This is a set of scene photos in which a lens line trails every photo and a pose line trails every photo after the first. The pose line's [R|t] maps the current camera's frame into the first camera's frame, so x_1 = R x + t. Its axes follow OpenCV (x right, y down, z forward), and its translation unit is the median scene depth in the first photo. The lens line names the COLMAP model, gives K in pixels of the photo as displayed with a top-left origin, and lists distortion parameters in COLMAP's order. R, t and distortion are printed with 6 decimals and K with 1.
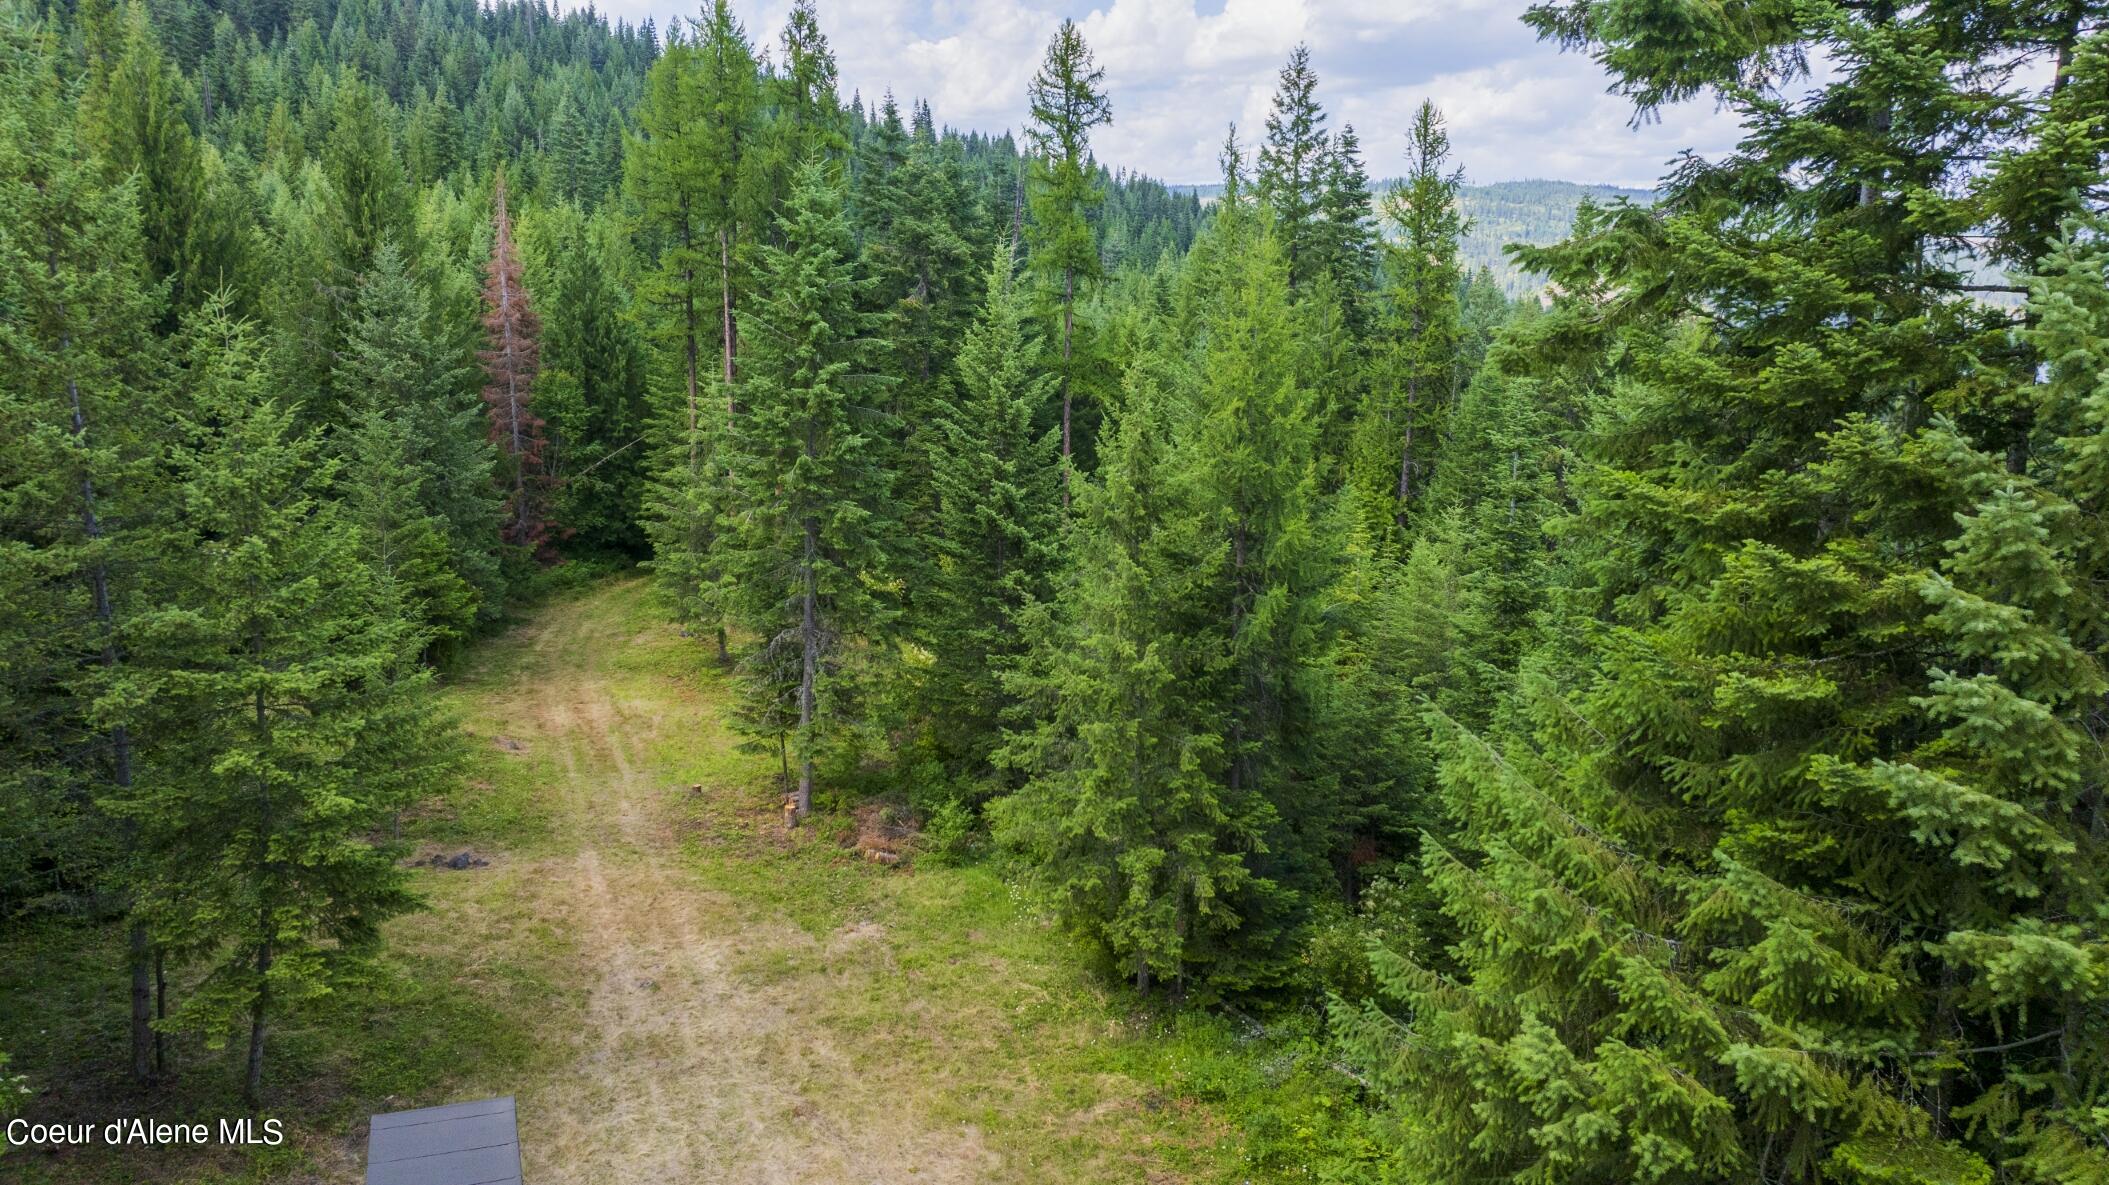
lens RADIAL K [[1481.7, 0, 1062.3], [0, 1481.7, 588.6], [0, 0, 1]] dist [-0.023242, 0.005672]
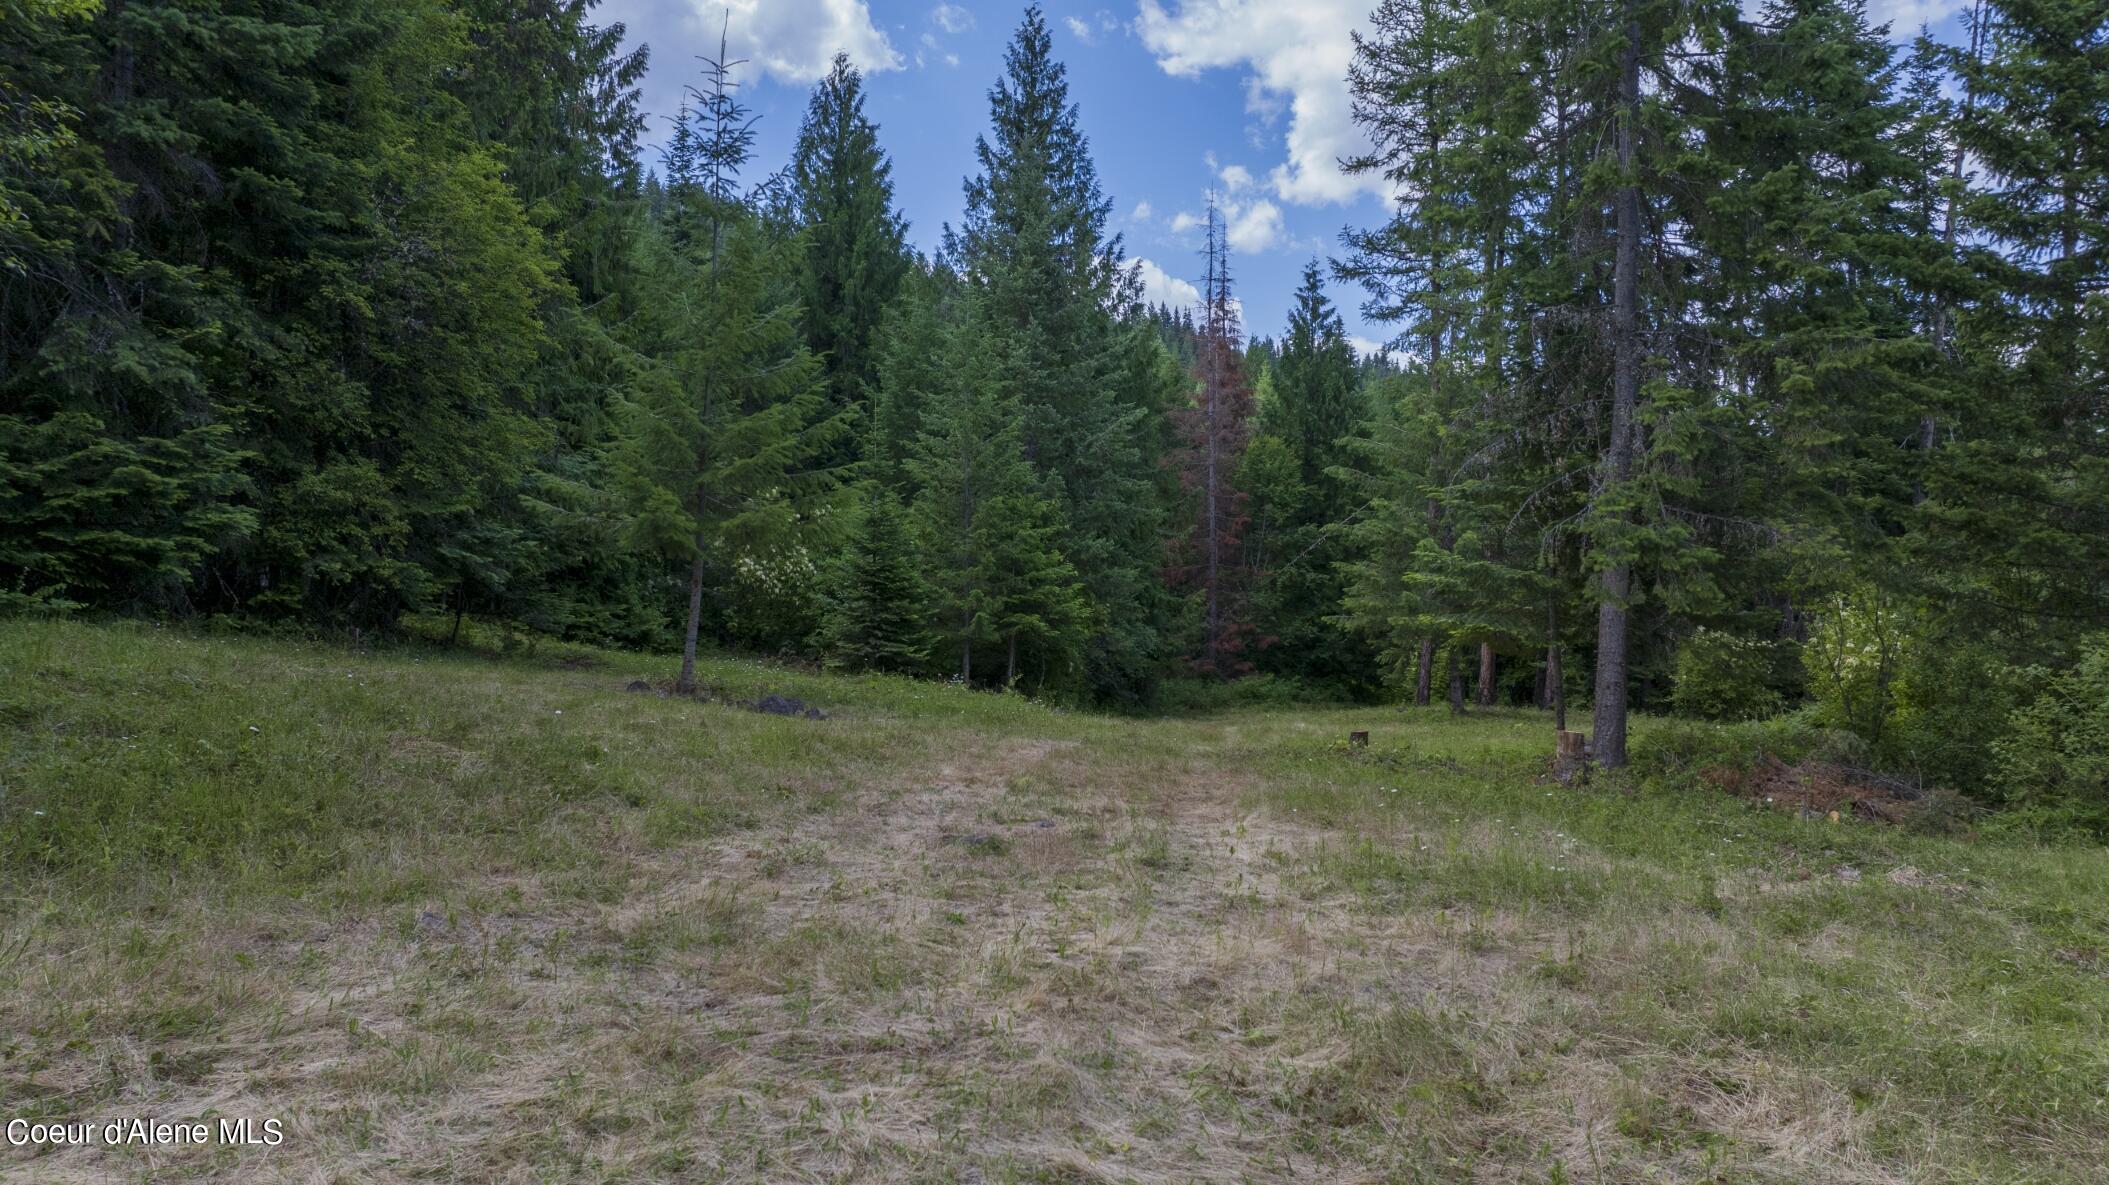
lens RADIAL K [[1482.1, 0, 1054.5], [0, 1482.1, 592.5], [0, 0, 1]] dist [-0.005407, 0.001717]
pose [[0.869345, -0.017783, -0.493886, -0.073855], [-0.100731, 0.971998, -0.212305, 0.143319], [0.483832, 0.234316, 0.843210, 0.403439]]
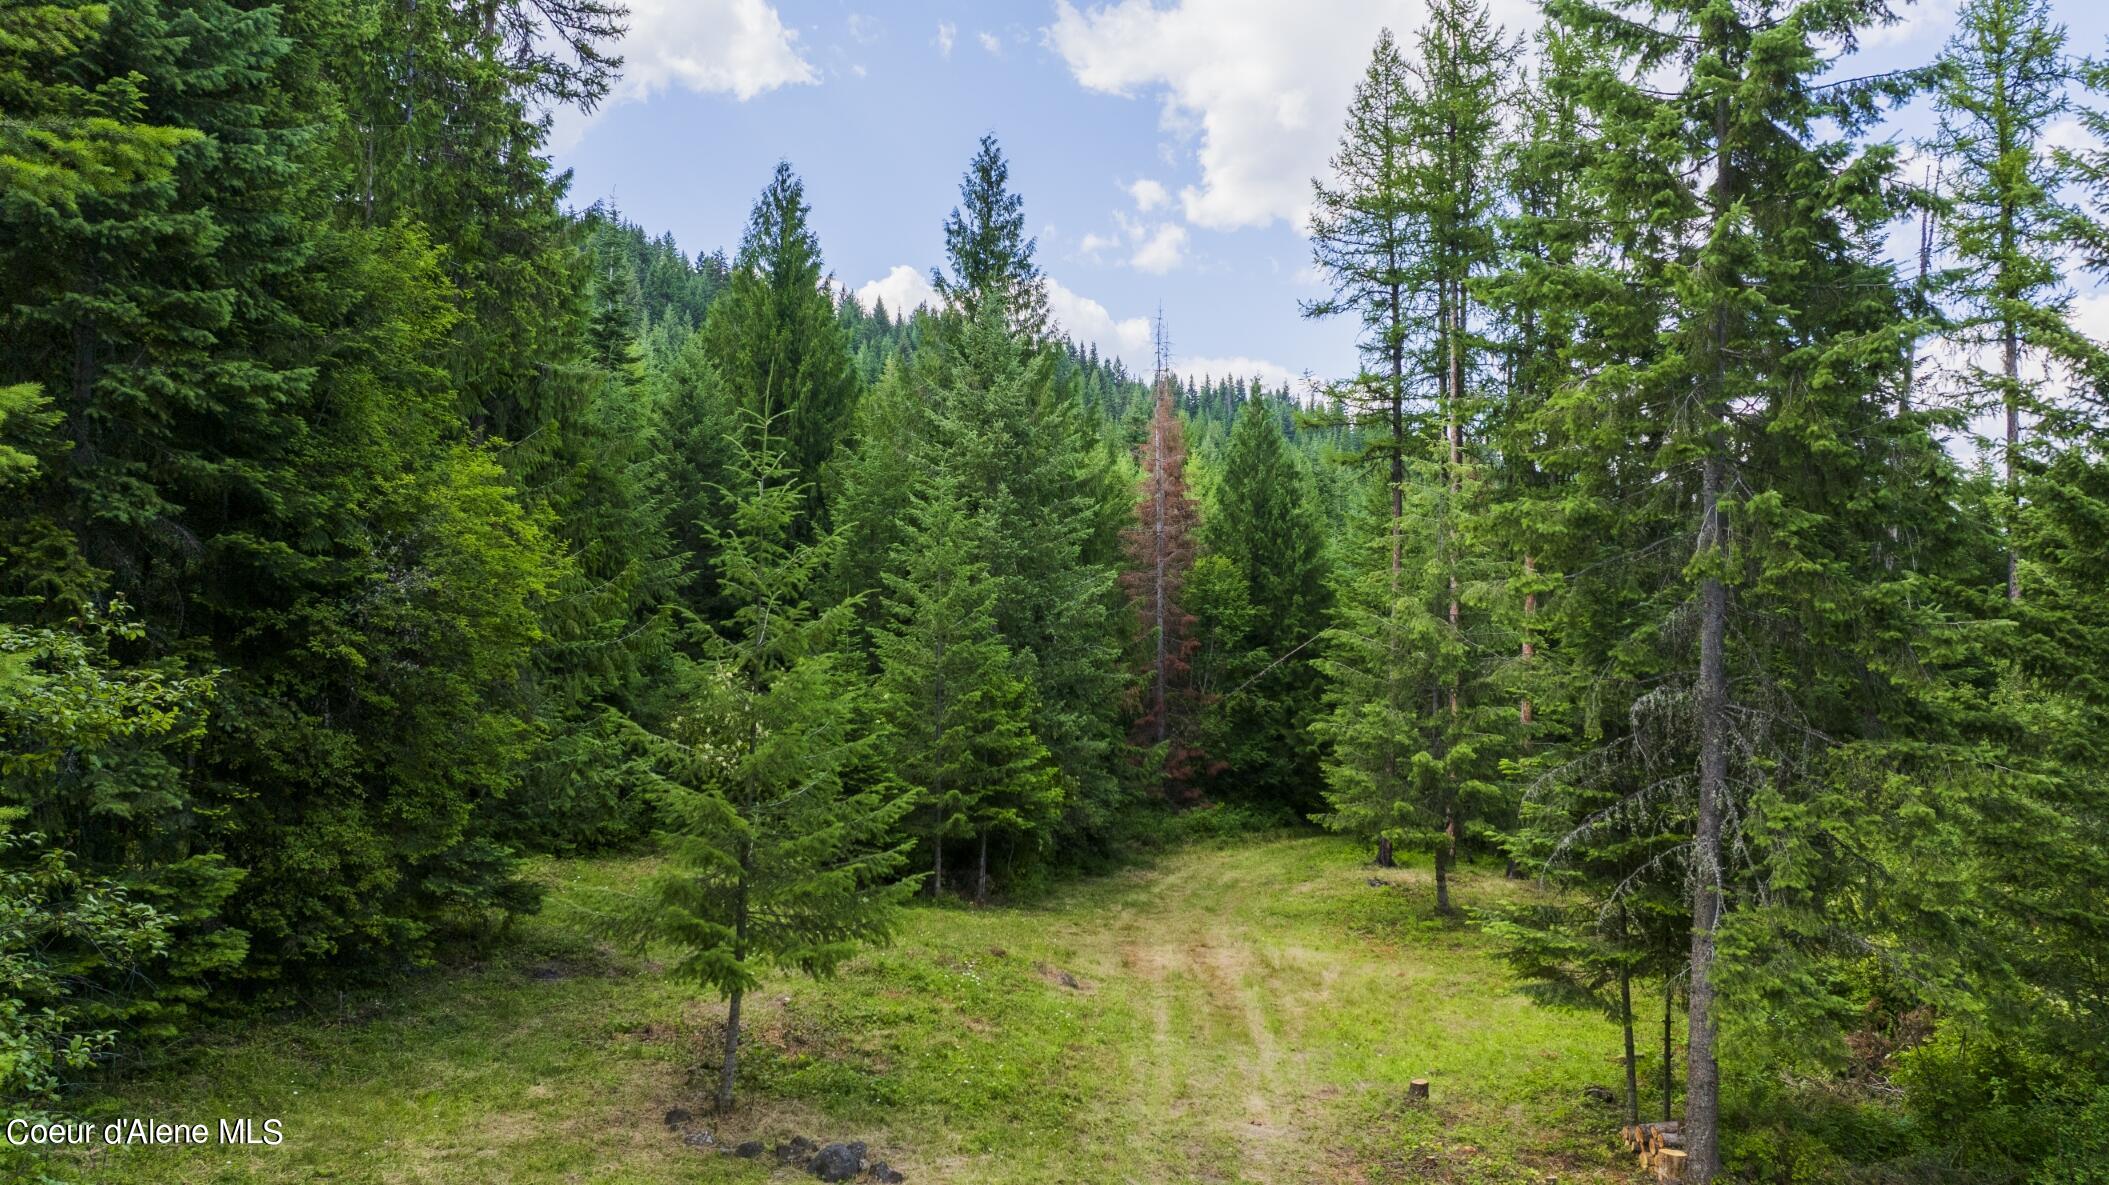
lens RADIAL K [[1481.7, 0, 1062.3], [0, 1481.7, 588.6], [0, 0, 1]] dist [-0.023242, 0.005672]
pose [[0.903034, -0.022031, -0.429003, -0.110010], [-0.088349, 0.967808, -0.235673, 0.075647], [0.420385, 0.250723, 0.872017, 0.390077]]
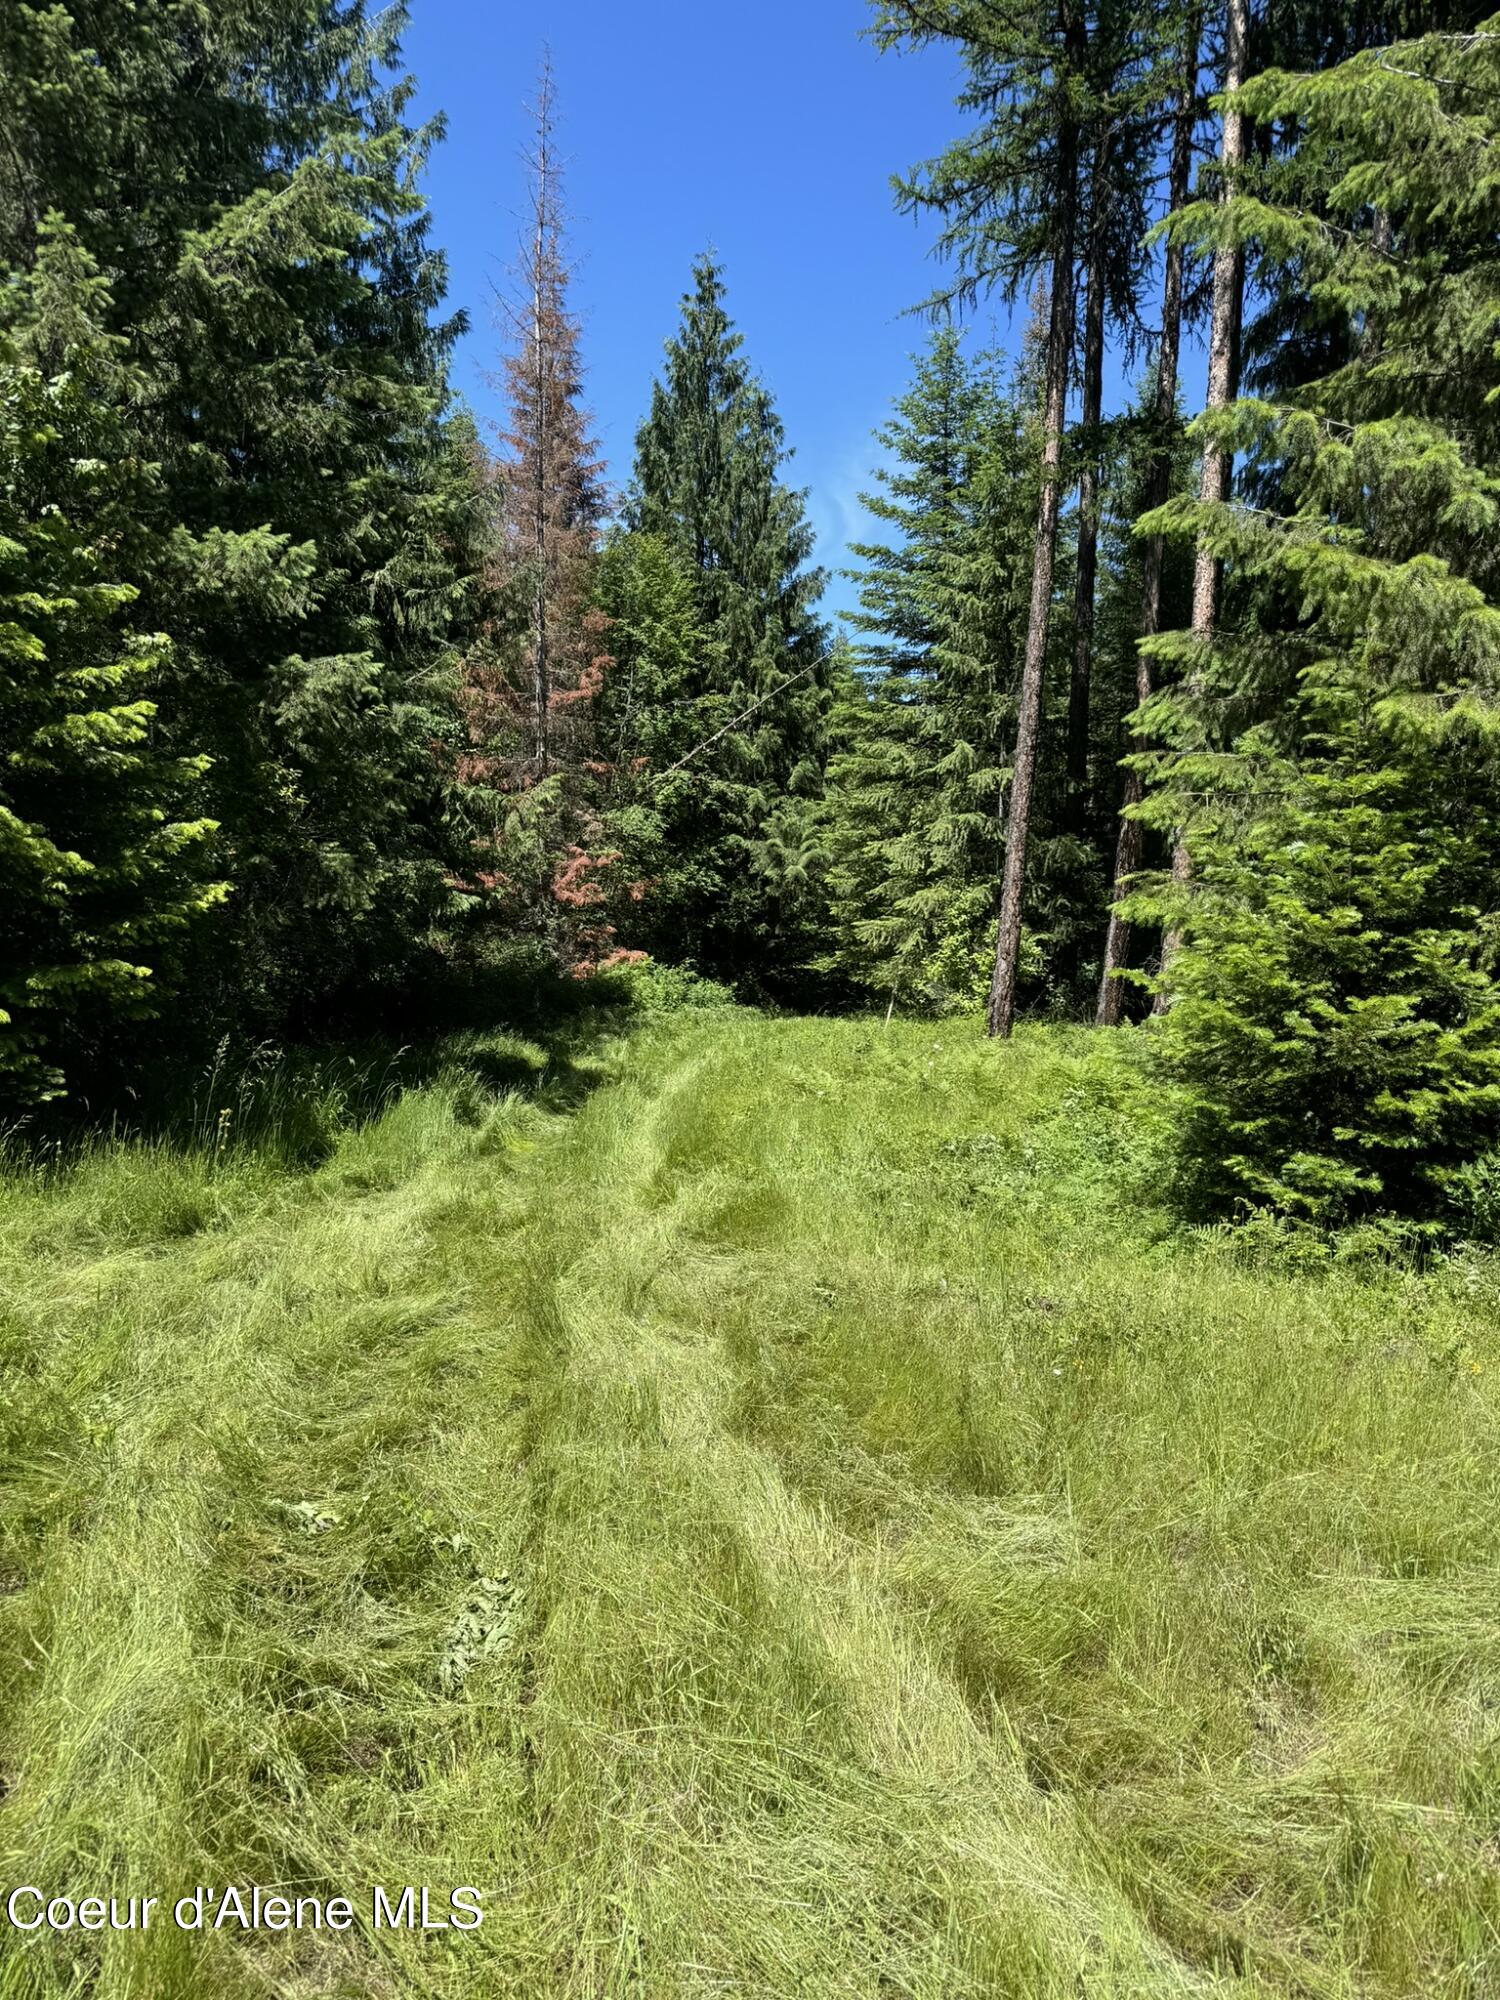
lens RADIAL K [[1391.5, 0, 761.8], [0, 1391.5, 1032.2], [0, 0, 1]] dist [0.002270, 0.000072]
pose [[0.976524, 0.040741, -0.211522, -0.279553], [-0.065907, 0.991370, -0.113323, 0.057733], [0.205080, 0.124603, 0.970781, 0.817483]]
